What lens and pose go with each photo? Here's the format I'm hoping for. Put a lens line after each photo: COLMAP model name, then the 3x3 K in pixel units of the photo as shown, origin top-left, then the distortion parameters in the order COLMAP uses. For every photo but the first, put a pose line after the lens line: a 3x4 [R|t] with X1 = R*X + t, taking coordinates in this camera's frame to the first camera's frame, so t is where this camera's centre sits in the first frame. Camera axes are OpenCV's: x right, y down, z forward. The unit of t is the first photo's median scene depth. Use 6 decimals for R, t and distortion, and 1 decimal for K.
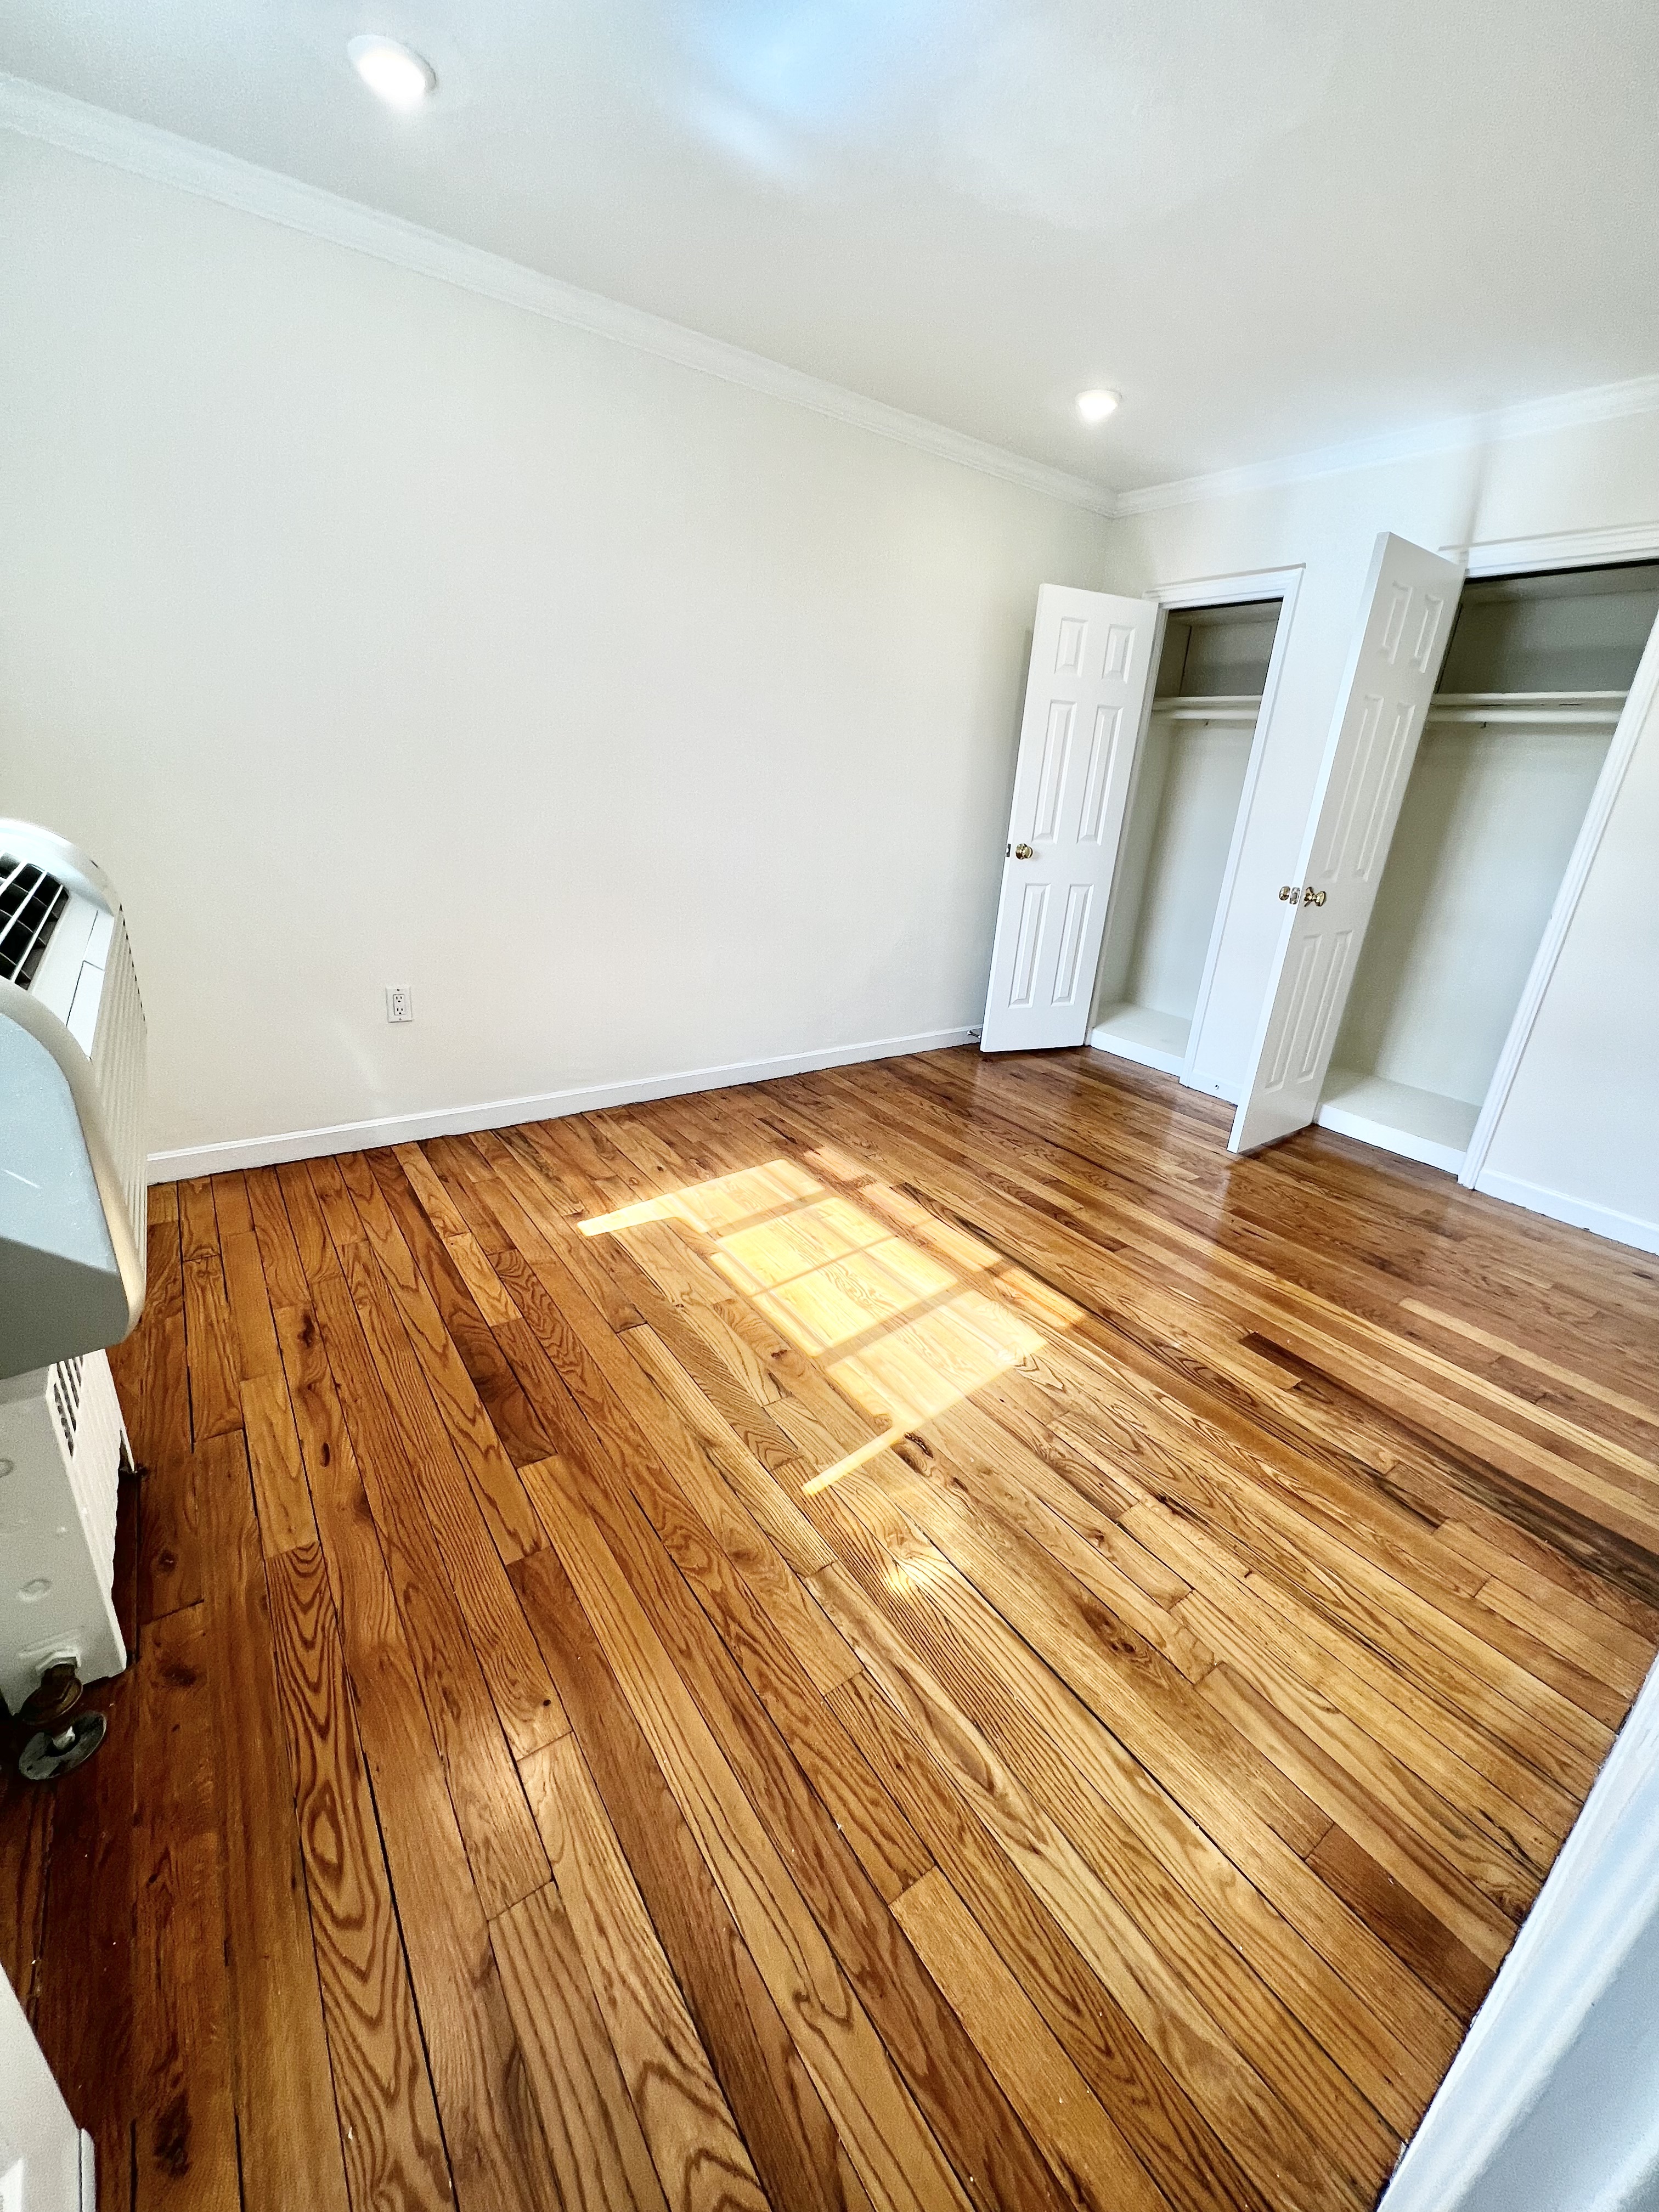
lens RADIAL K [[885.3, 0, 830.5], [0, 885.3, 1099.8], [0, 0, 1]] dist [0.000050, 0.000031]
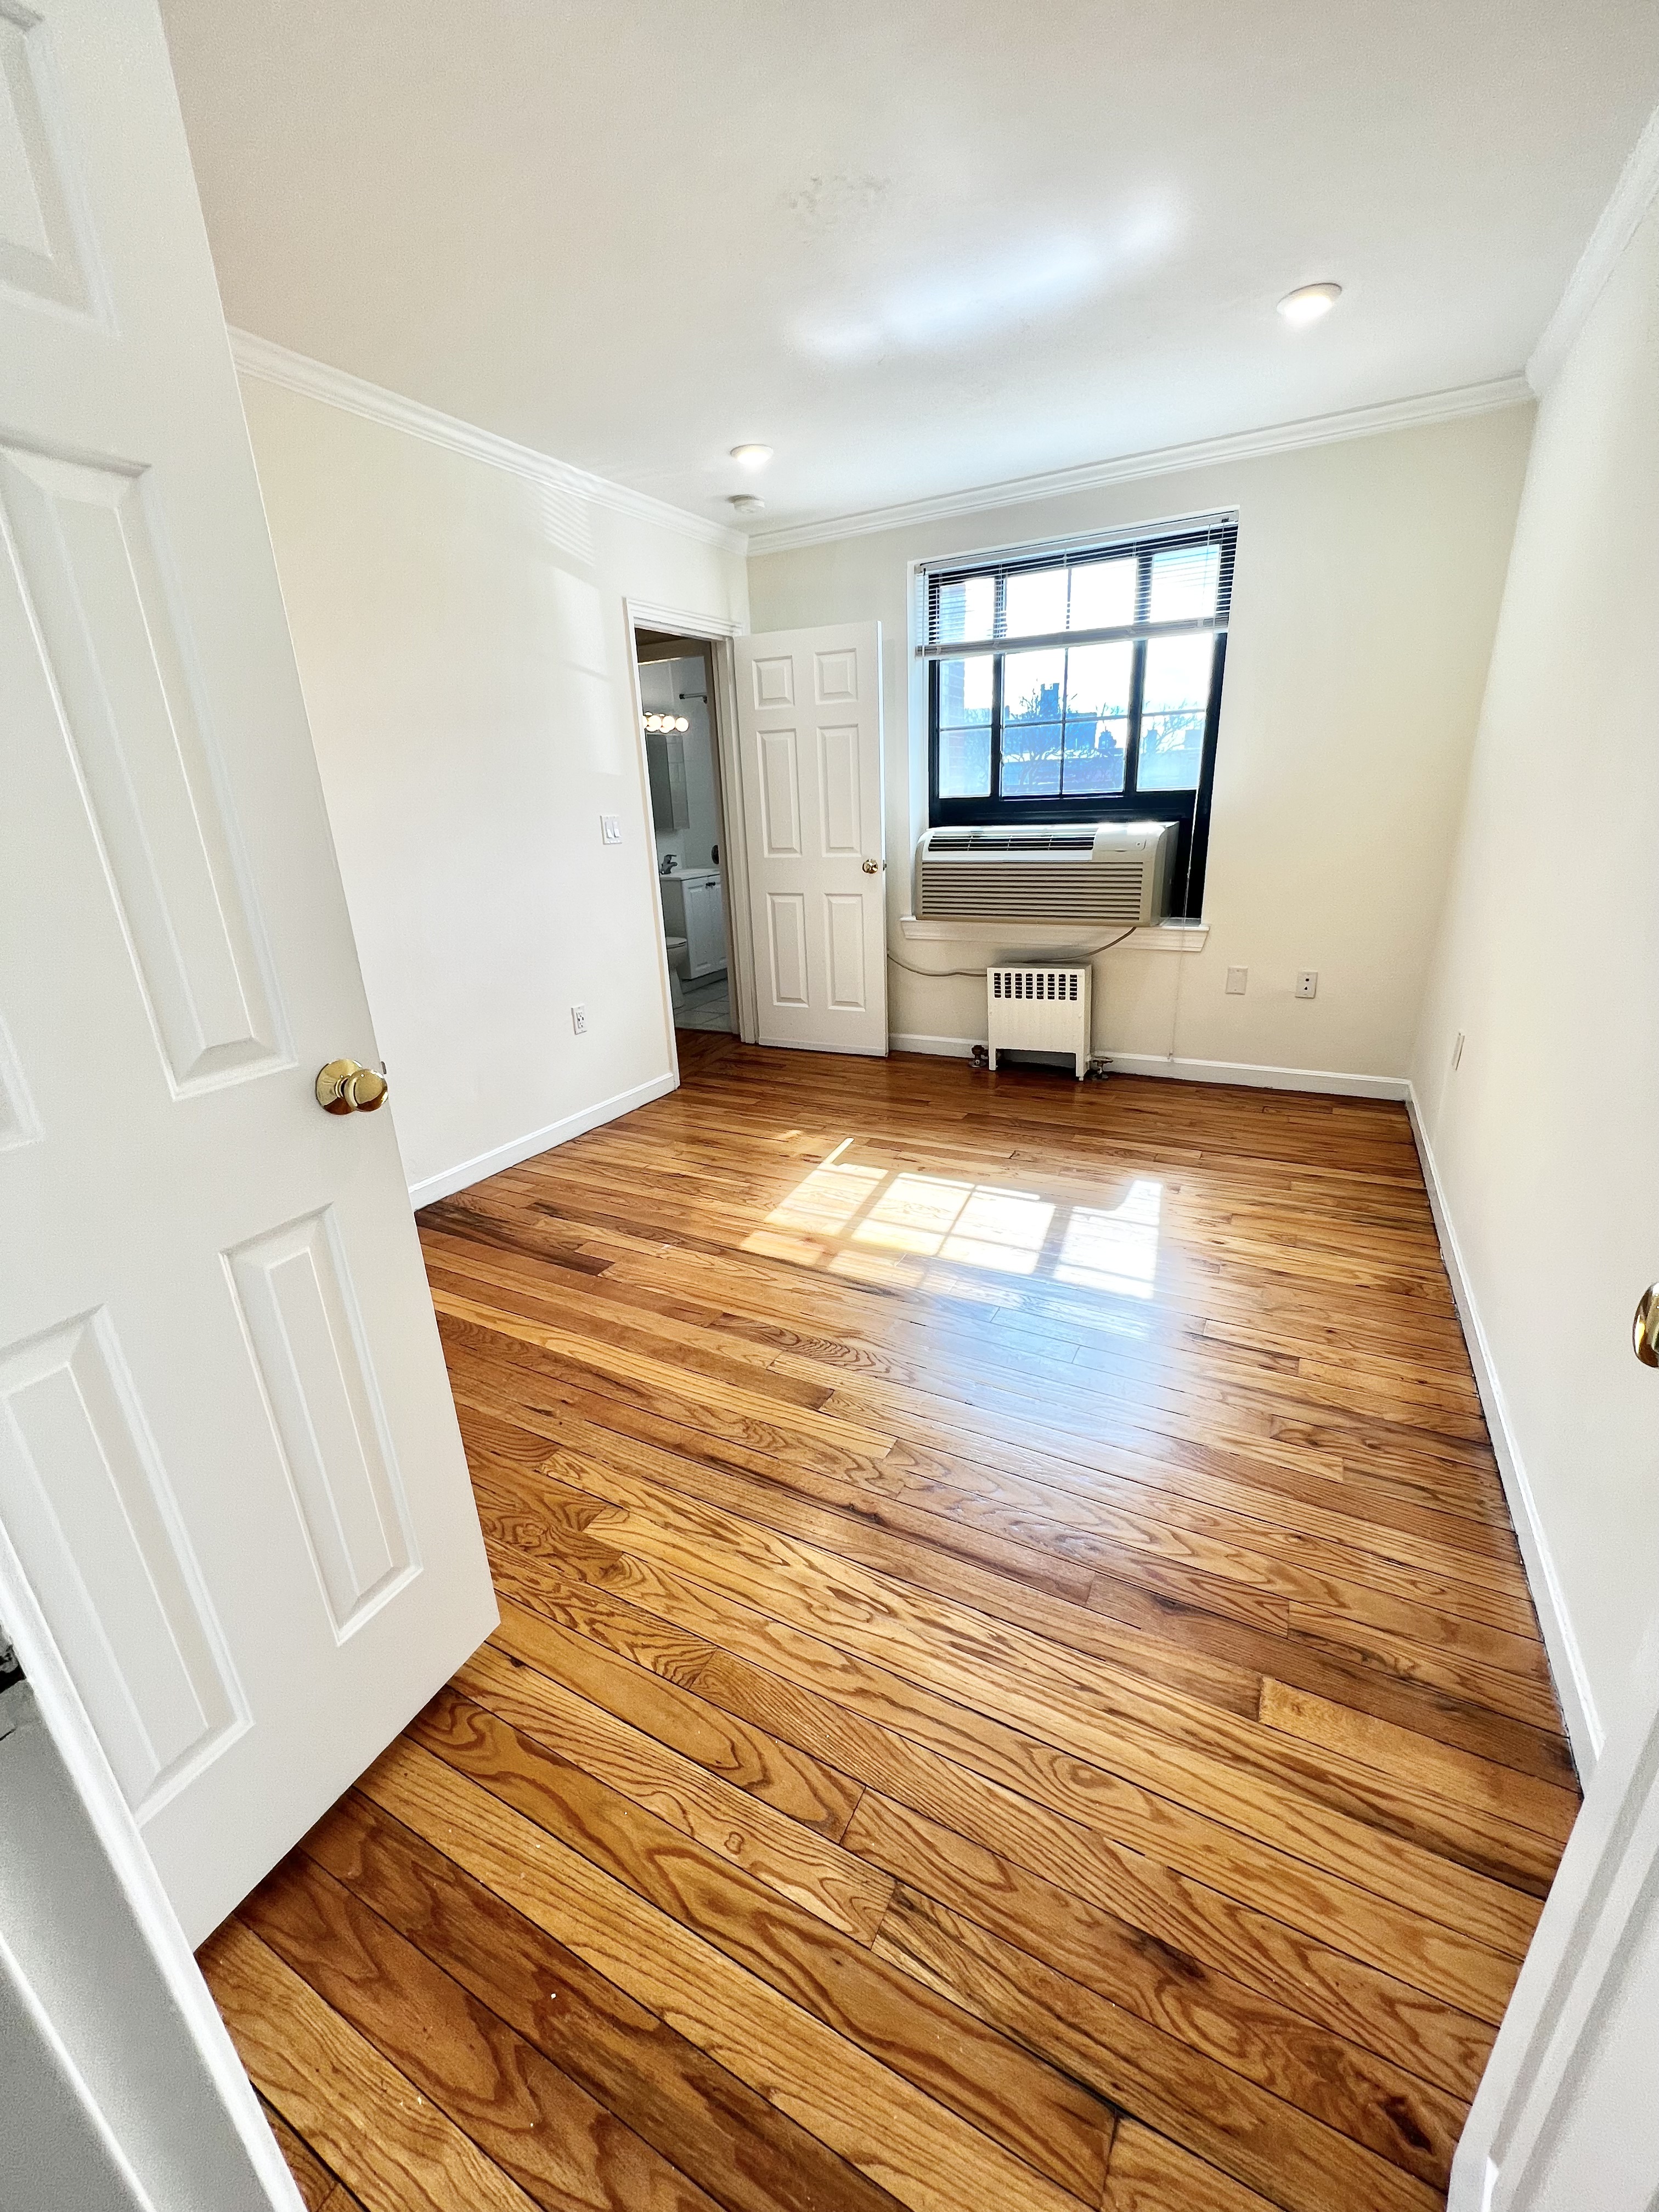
lens RADIAL K [[887.7, 0, 833.7], [0, 887.7, 1105.5], [0, 0, 1]] dist [-0.000062, 0.001259]
pose [[-0.895065, 0.116726, -0.430387, 0.701172], [-0.179017, 0.789898, 0.586527, -0.653560], [0.408425, 0.602027, -0.686114, 1.850634]]
